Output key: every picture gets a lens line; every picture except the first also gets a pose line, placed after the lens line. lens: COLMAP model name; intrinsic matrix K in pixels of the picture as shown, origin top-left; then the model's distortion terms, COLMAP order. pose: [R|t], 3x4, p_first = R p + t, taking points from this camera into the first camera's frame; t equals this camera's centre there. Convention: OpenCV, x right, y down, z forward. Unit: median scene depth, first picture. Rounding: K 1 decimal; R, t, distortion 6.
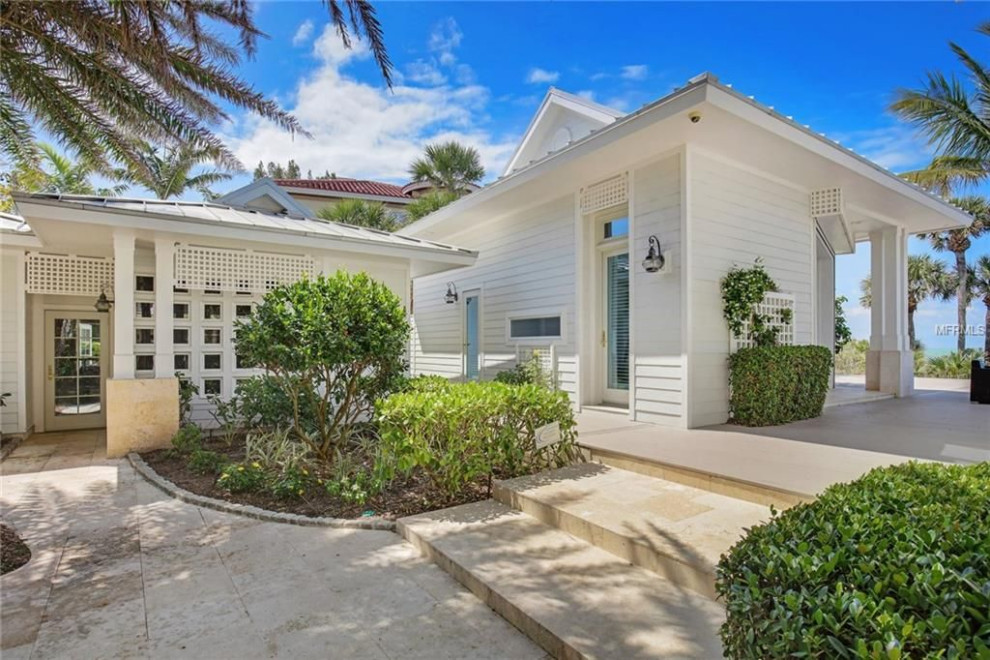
lens RADIAL K [[499.2, 0, 509.2], [0, 499.2, 343.0], [0, 0, 1]] dist [-0.015016, -0.001811]
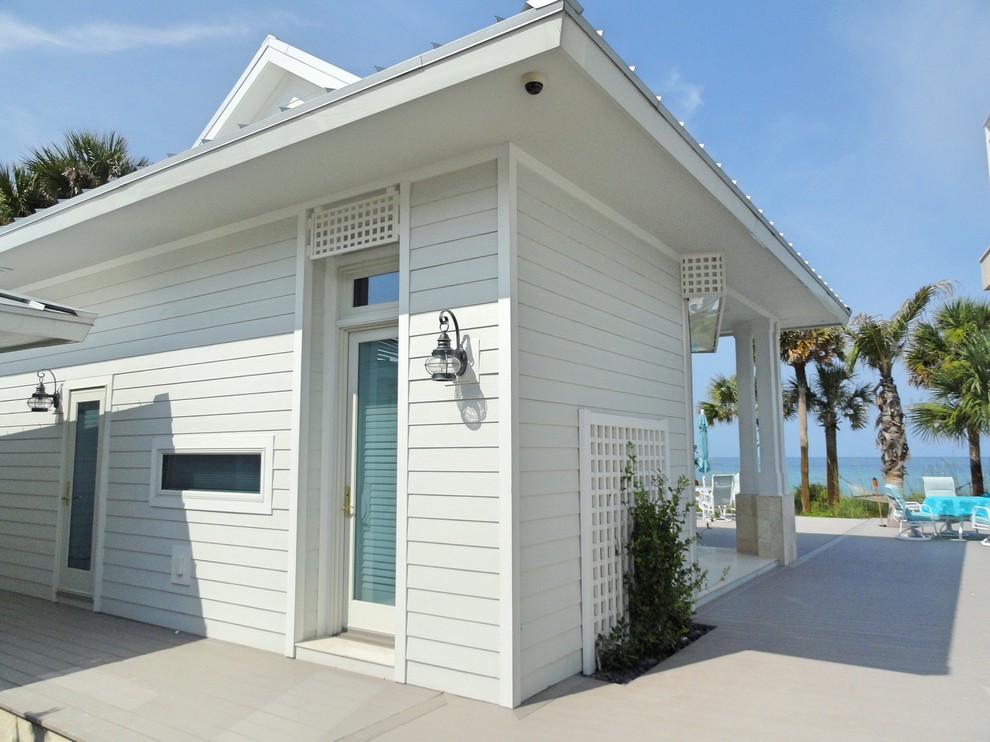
lens RADIAL K [[718.7, 0, 492.8], [0, 718.7, 372.4], [0, 0, 1]] dist [-0.010309, -0.000984]
pose [[0.931996, 0.041688, 0.360063, 0.059393], [-0.001084, 0.993680, -0.112241, -0.057098], [-0.362466, 0.104218, 0.926152, 0.256027]]
